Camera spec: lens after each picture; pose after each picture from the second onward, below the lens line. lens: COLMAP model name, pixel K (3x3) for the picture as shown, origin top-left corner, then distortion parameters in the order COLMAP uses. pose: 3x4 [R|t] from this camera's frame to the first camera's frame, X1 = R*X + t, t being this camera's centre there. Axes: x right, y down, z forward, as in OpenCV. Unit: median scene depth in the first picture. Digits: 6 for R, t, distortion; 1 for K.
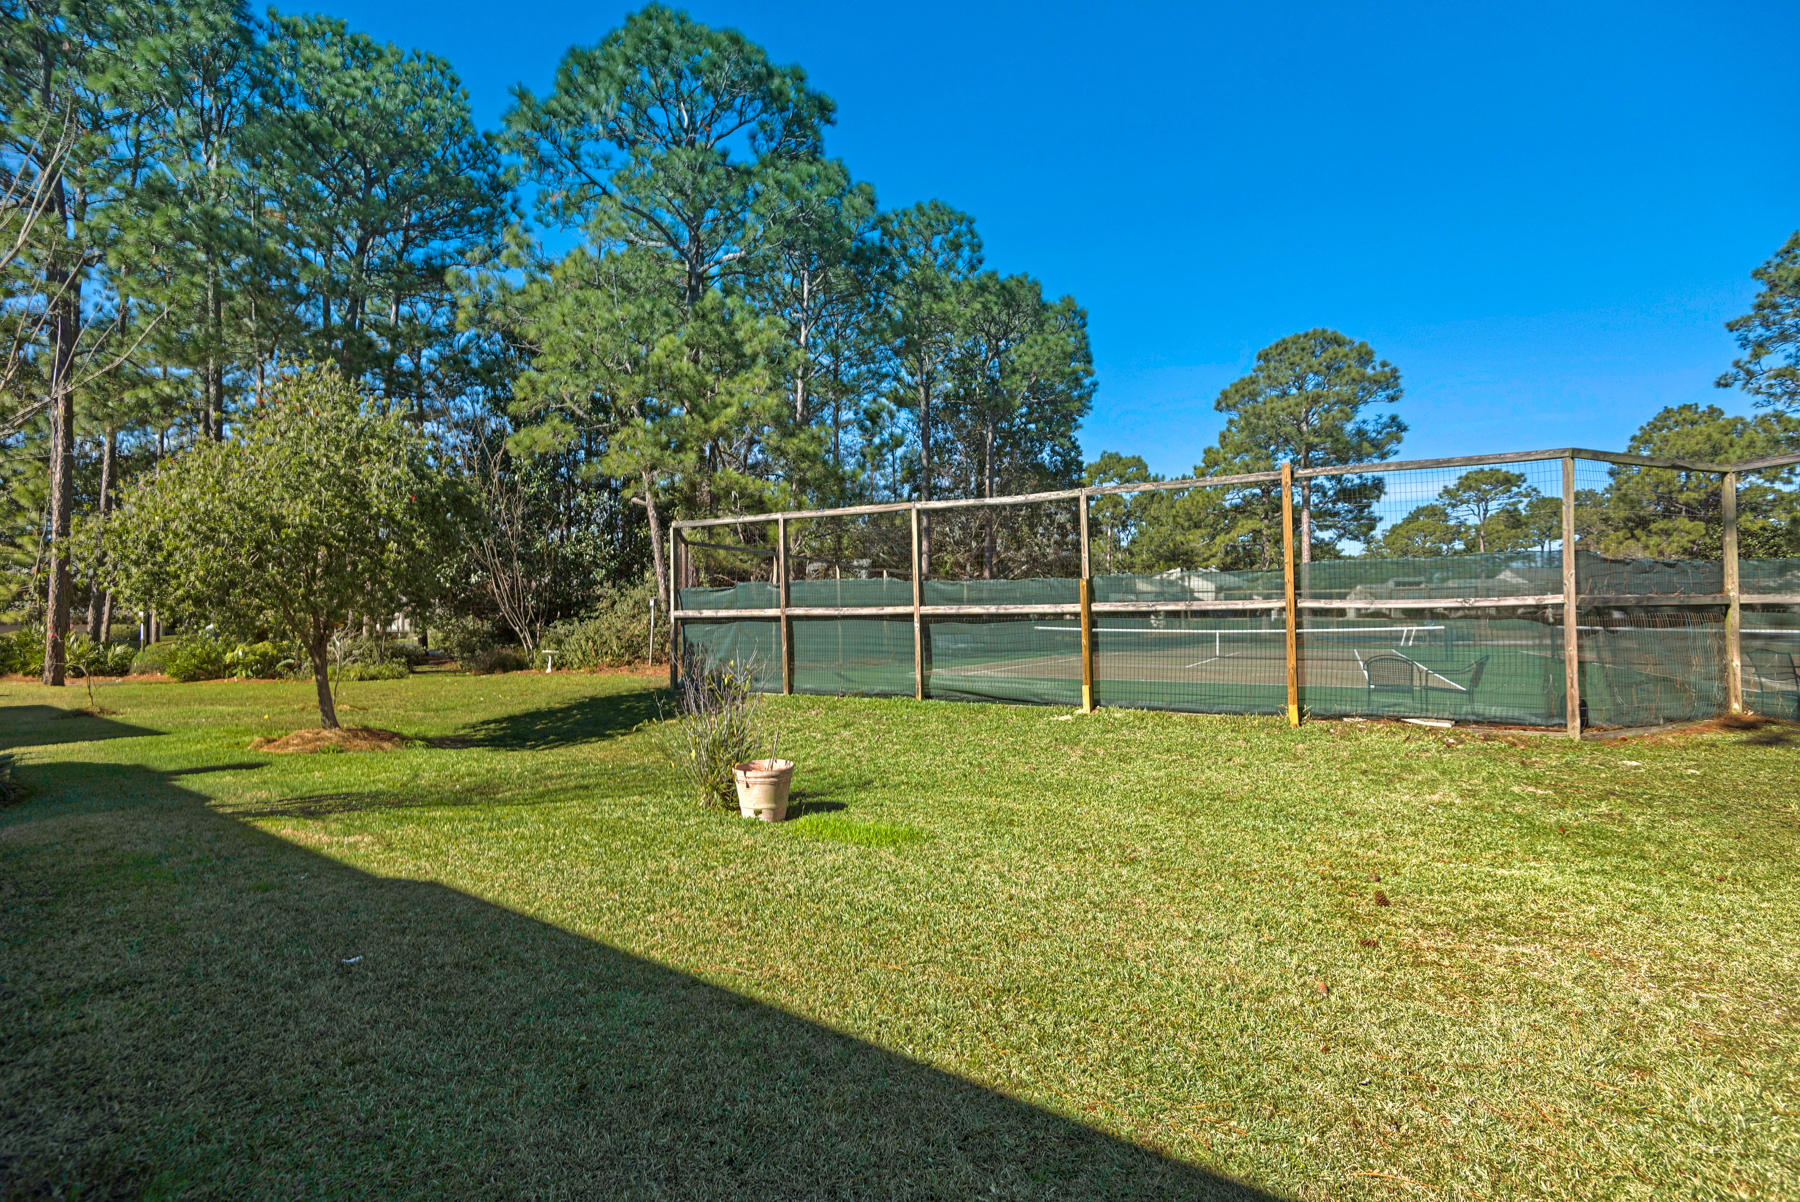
lens RADIAL K [[831.5, 0, 874.1], [0, 831.5, 607.3], [0, 0, 1]] dist [0.014954, -0.008615]
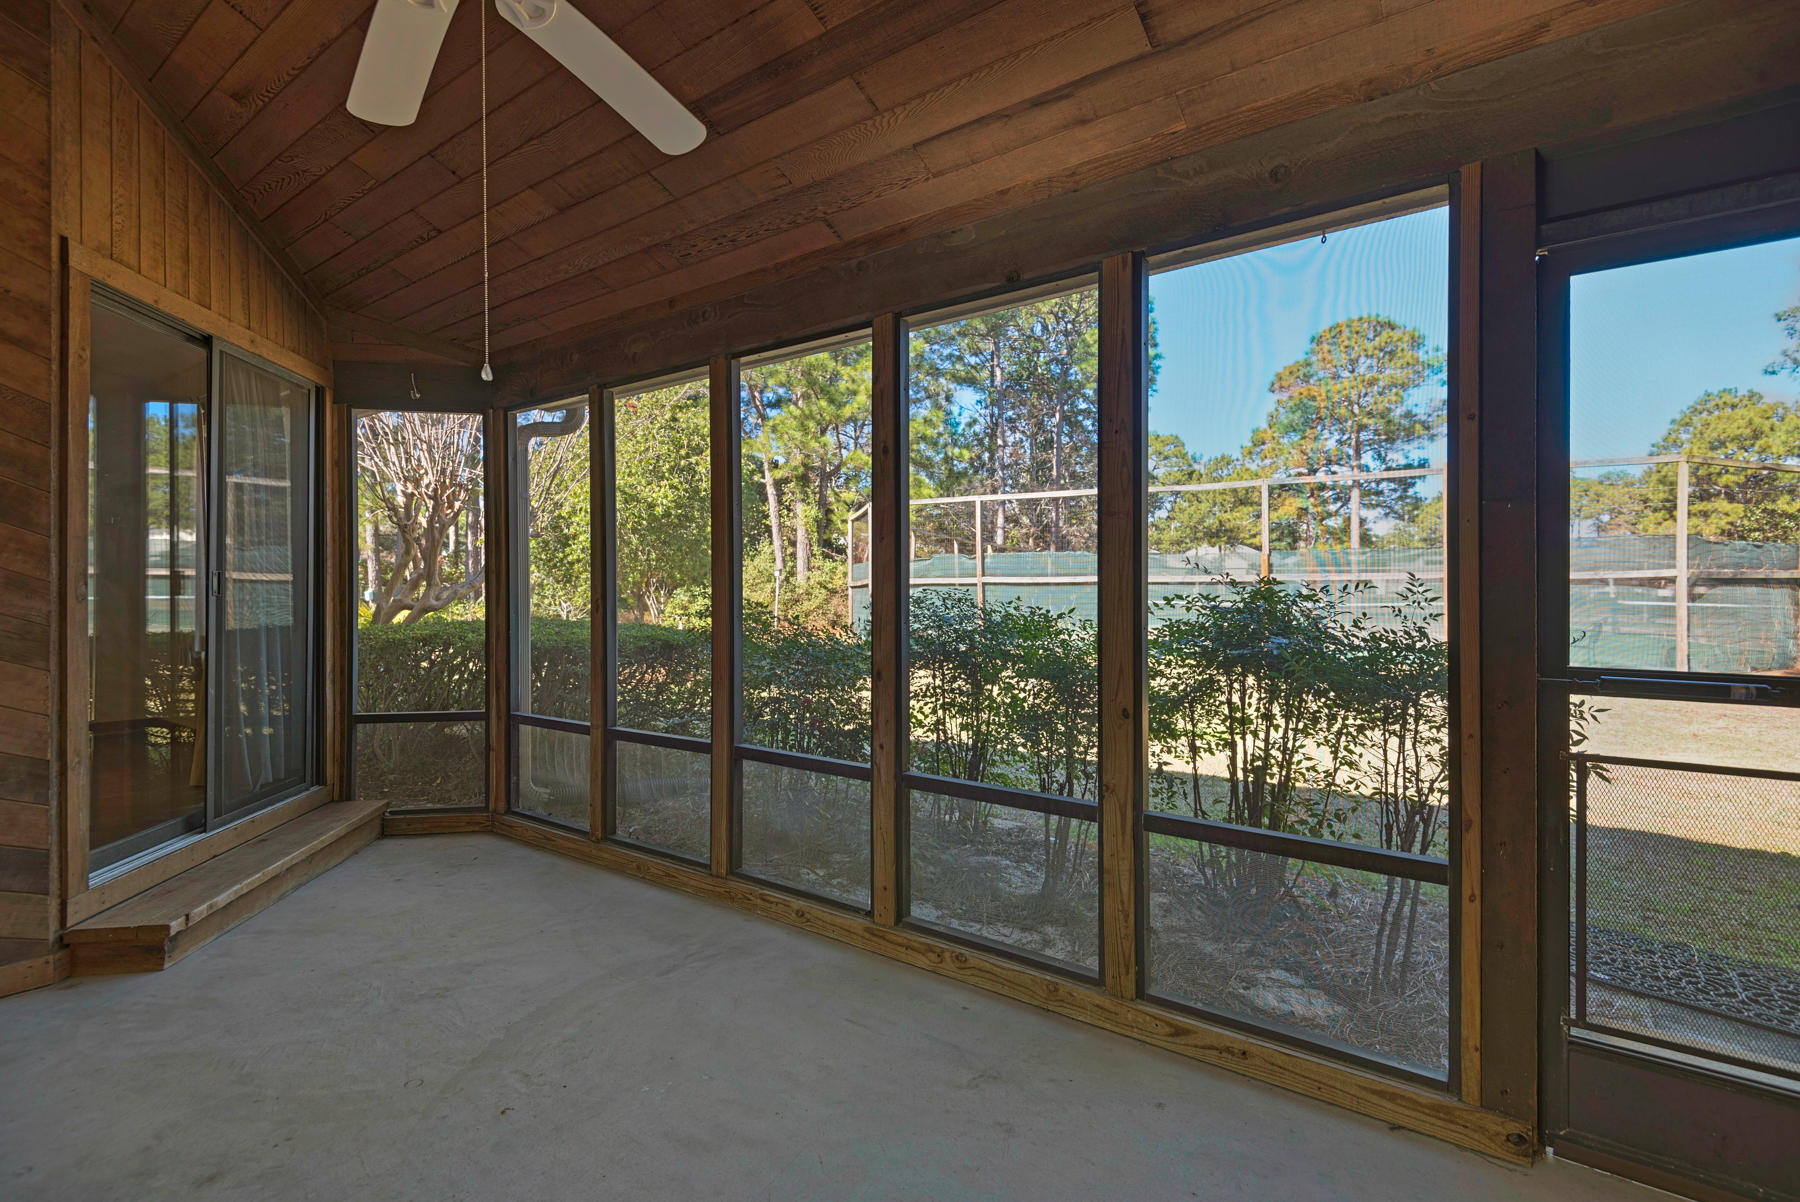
lens RADIAL K [[831.5, 0, 896.4], [0, 831.5, 597.6], [0, 0, 1]] dist [0.014954, -0.008615]
pose [[0.999957, 0.008529, -0.003747, -0.121248], [-0.008456, 0.999785, 0.018949, 0.005159], [0.003907, -0.018917, 0.999813, -0.094054]]
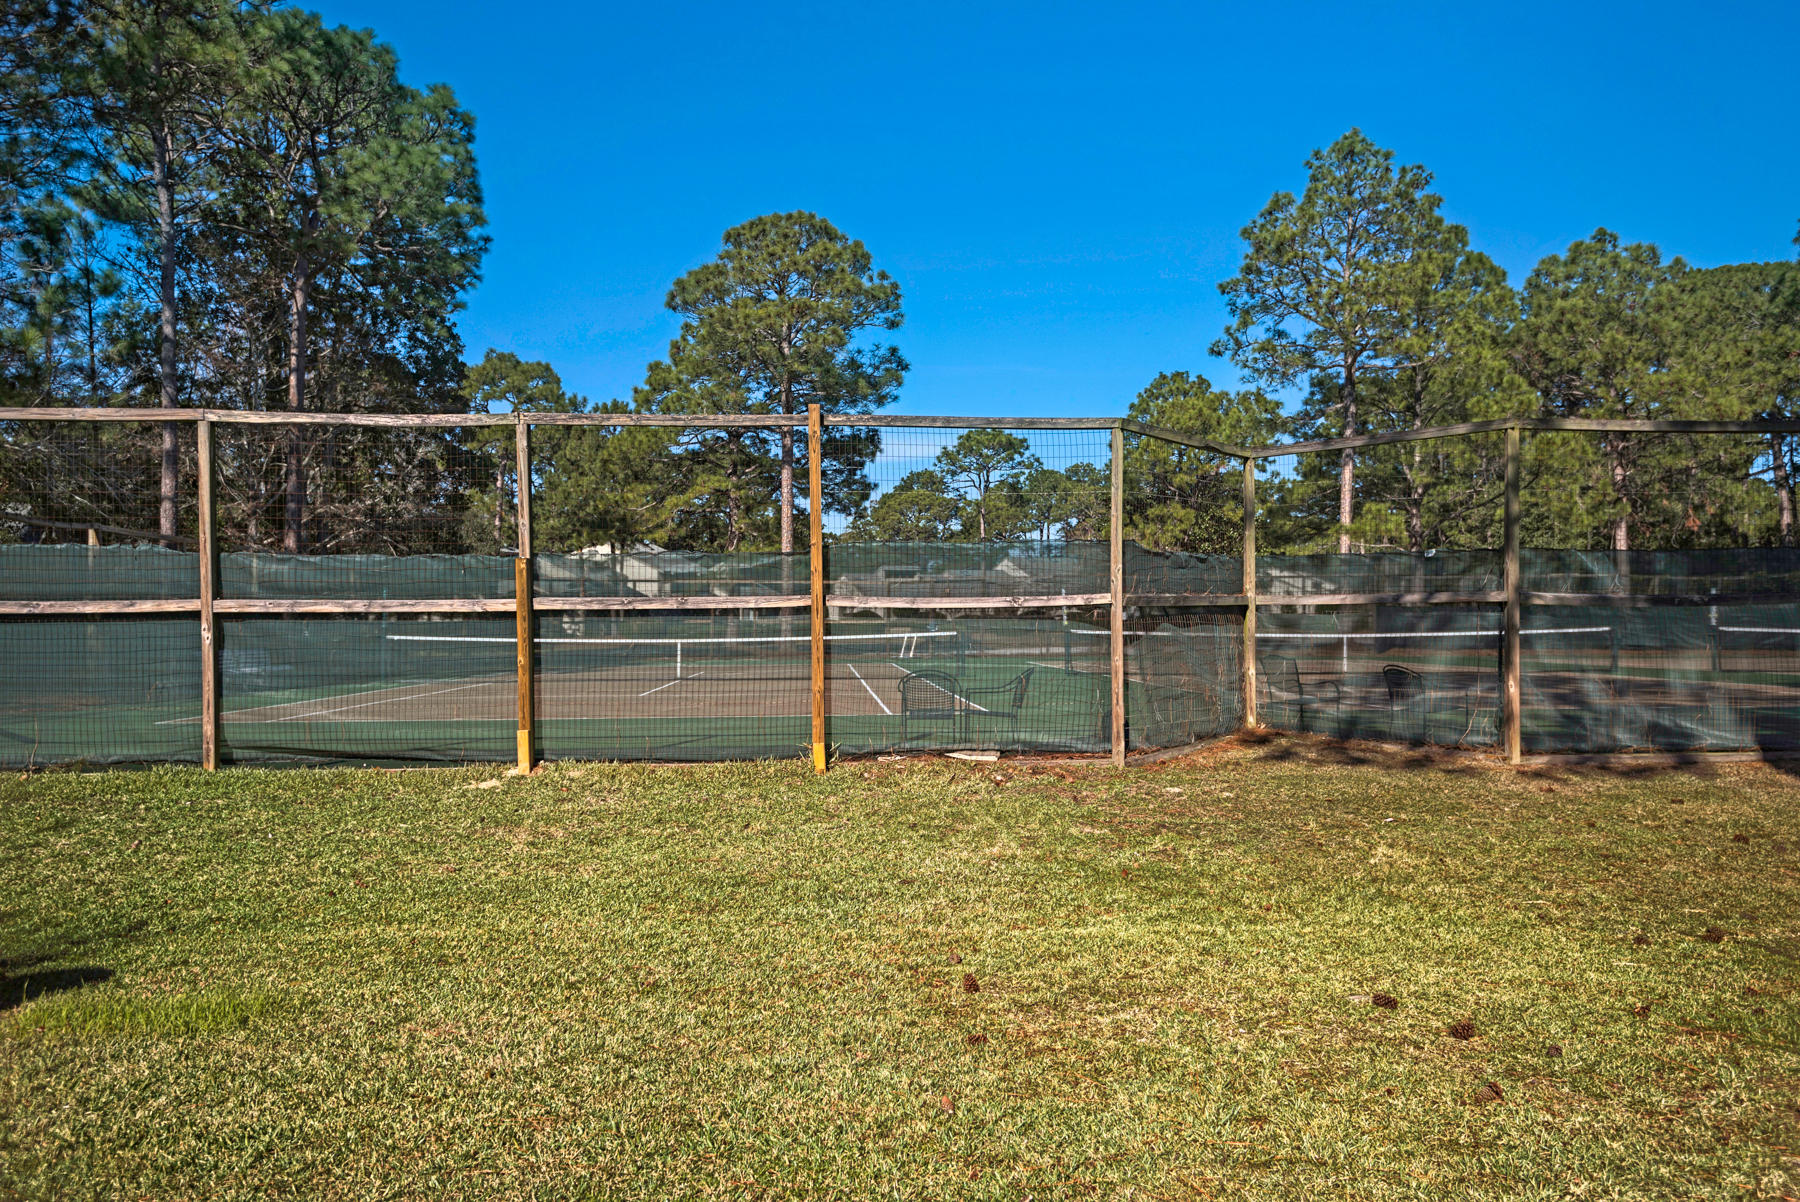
lens RADIAL K [[1336.7, 0, 917.6], [0, 1336.7, 600.1], [0, 0, 1]] dist [0.051506, -0.035972]
pose [[0.835515, 0.008964, 0.549394, -0.023165], [-0.007841, 0.999960, -0.004392, -0.000270], [-0.549411, -0.000638, 0.835552, -0.002512]]
